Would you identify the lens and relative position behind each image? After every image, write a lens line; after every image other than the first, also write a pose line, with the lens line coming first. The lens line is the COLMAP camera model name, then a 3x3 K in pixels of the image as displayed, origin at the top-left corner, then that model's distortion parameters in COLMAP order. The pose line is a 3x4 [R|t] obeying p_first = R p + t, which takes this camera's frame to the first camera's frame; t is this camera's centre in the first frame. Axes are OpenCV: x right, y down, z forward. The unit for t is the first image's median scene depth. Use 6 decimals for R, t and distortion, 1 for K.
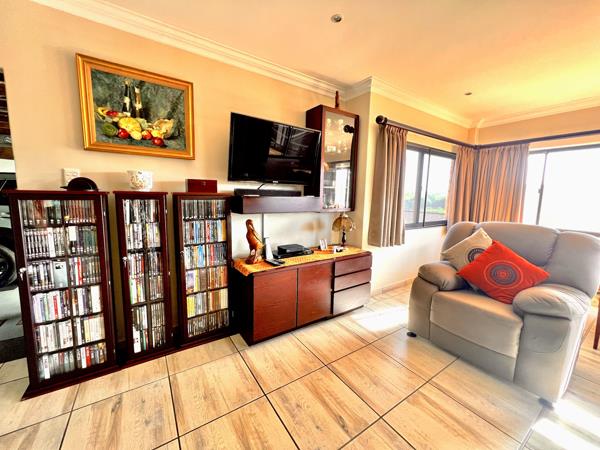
lens RADIAL K [[240.4, 0, 299.2], [0, 240.4, 223.0], [0, 0, 1]] dist [0.000096, 0.000476]
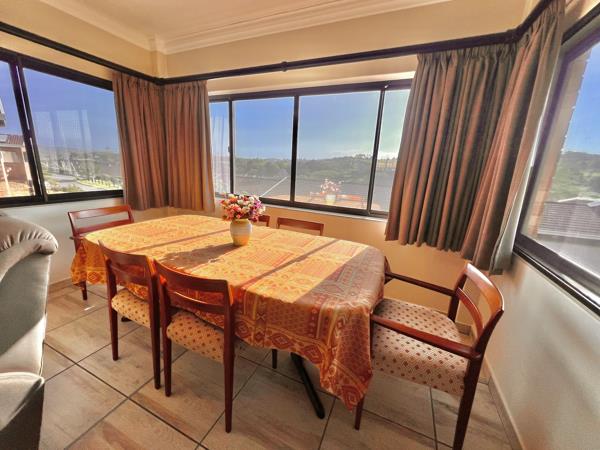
lens RADIAL K [[240.1, 0, 301.0], [0, 240.1, 224.0], [0, 0, 1]] dist [0.002307, 0.000261]
pose [[0.840731, -0.108377, 0.530496, 0.982111], [0.034542, 0.988503, 0.147203, 0.002703], [-0.540351, -0.105433, 0.834808, 0.234298]]
